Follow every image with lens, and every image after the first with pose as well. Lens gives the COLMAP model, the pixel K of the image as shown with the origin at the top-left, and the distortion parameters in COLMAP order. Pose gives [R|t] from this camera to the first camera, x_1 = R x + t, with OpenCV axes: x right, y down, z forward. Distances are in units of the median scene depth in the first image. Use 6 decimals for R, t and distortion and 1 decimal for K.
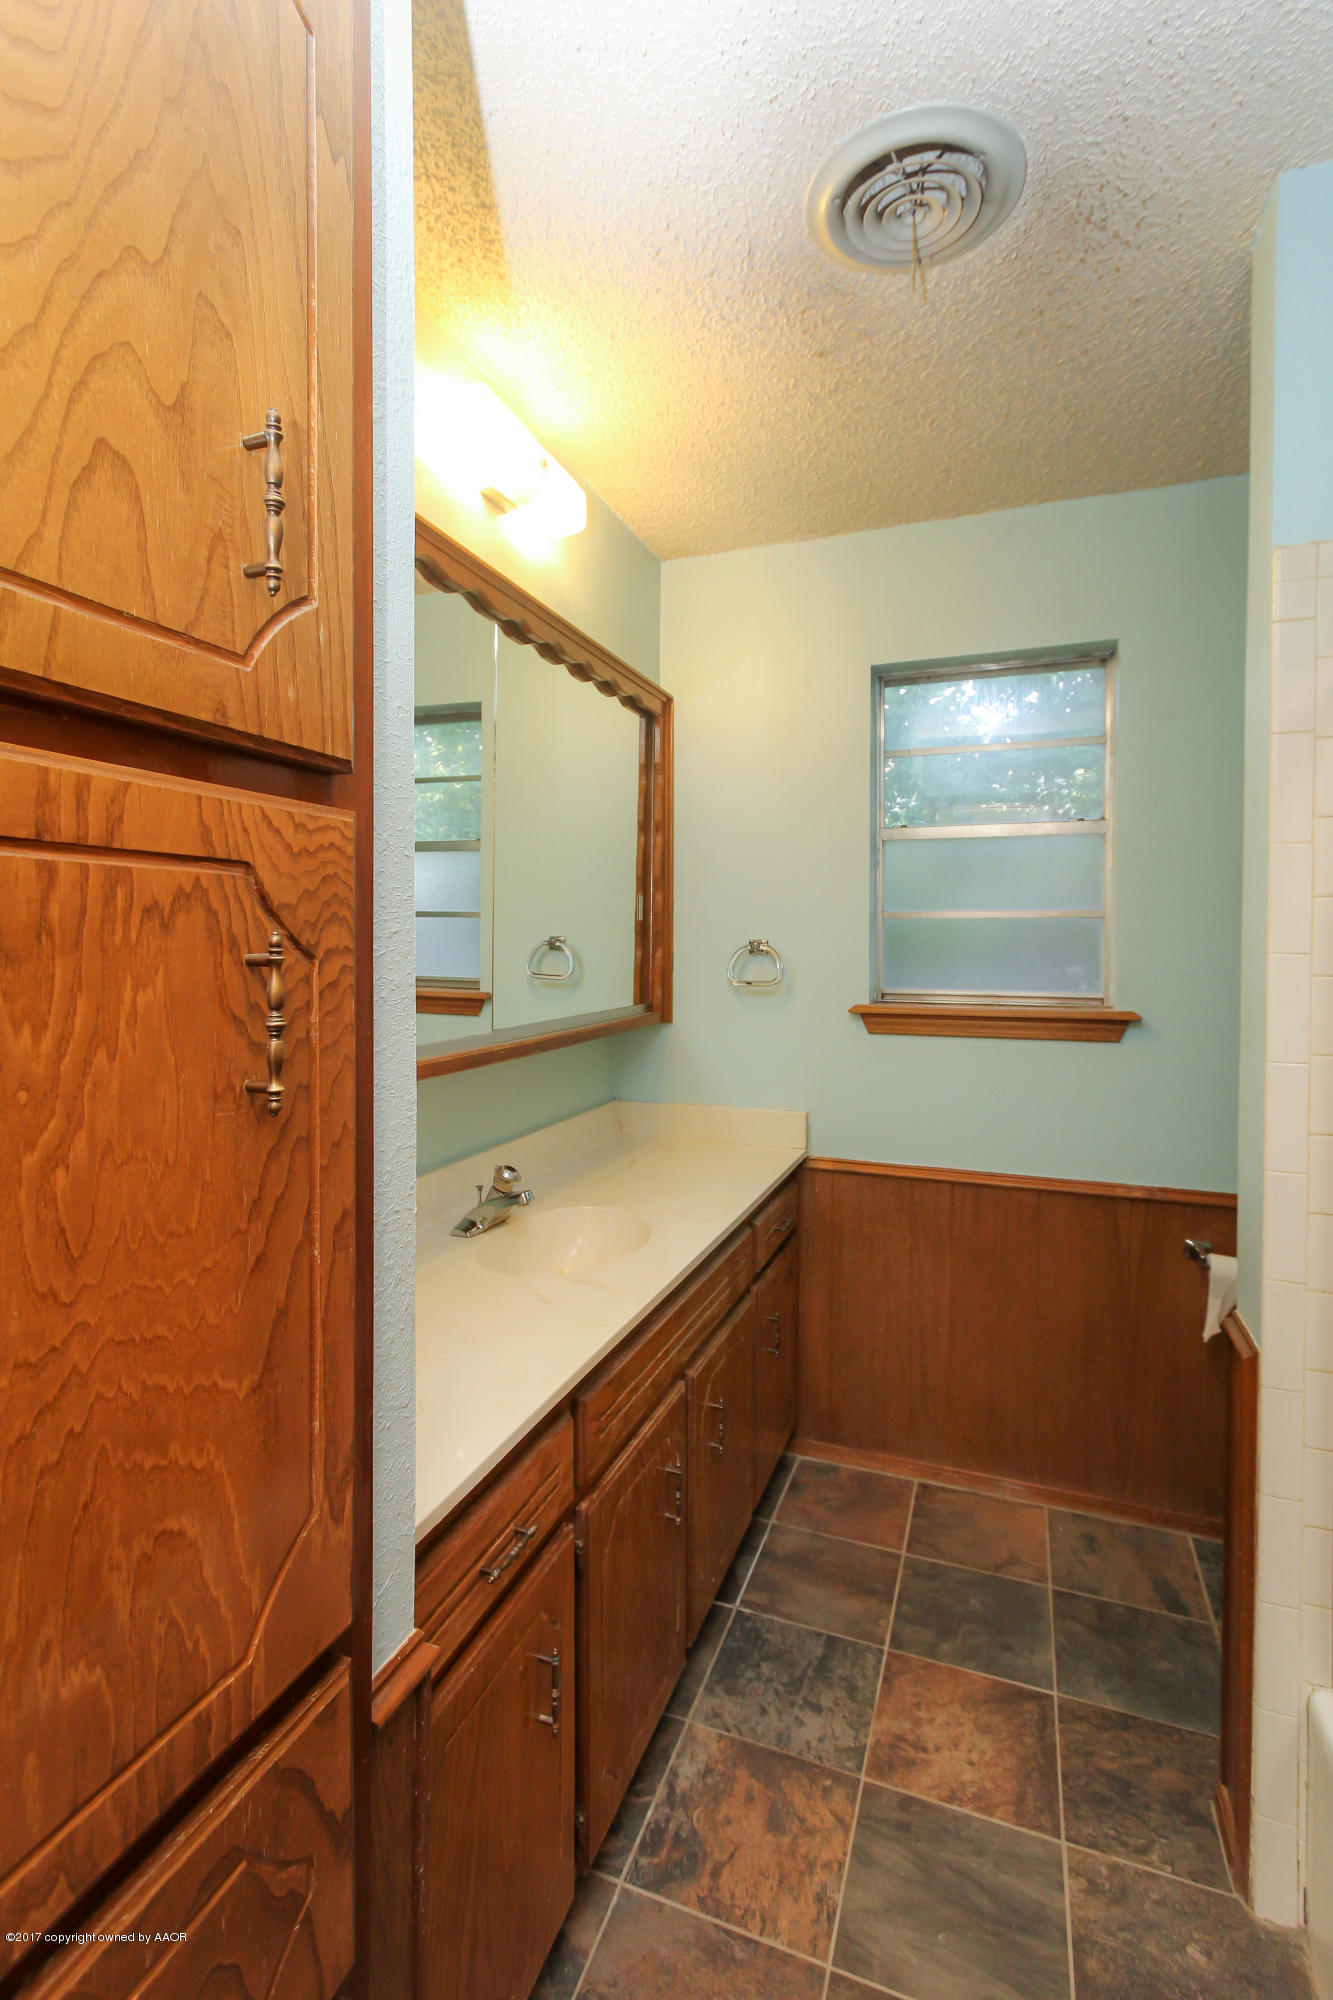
lens RADIAL K [[915.4, 0, 668.2], [0, 915.4, 976.6], [0, 0, 1]] dist [-0.000843, 0.001647]
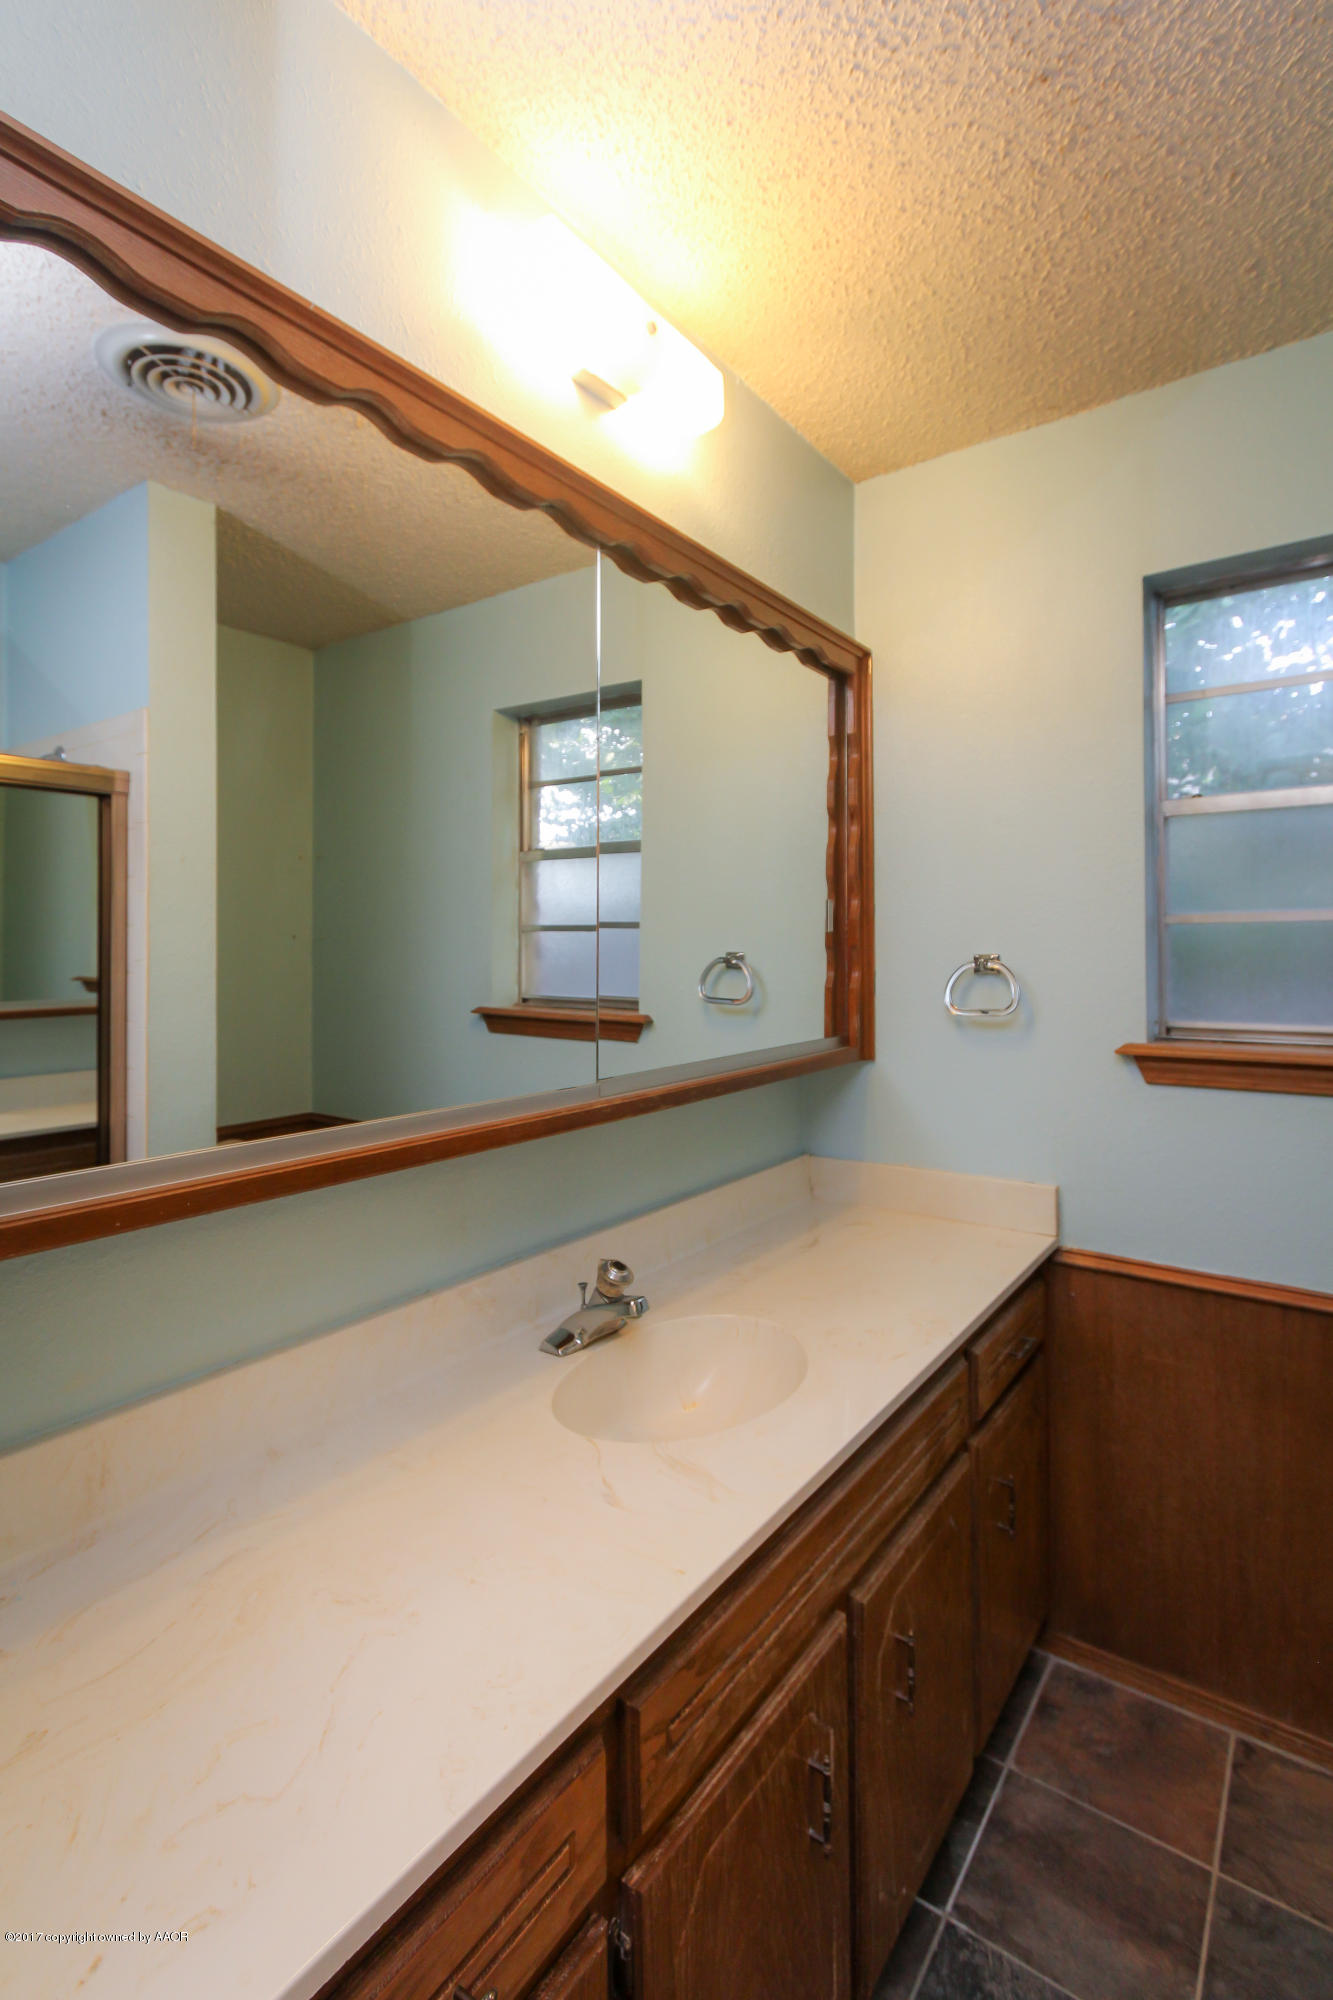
lens RADIAL K [[929.9, 0, 671.0], [0, 929.9, 958.0], [0, 0, 1]] dist [-0.000193, 0.002317]
pose [[0.963952, -0.006942, -0.265985, 0.060057], [-0.001461, 0.999506, -0.031382, -0.015234], [0.266072, 0.030639, 0.963466, 0.216965]]
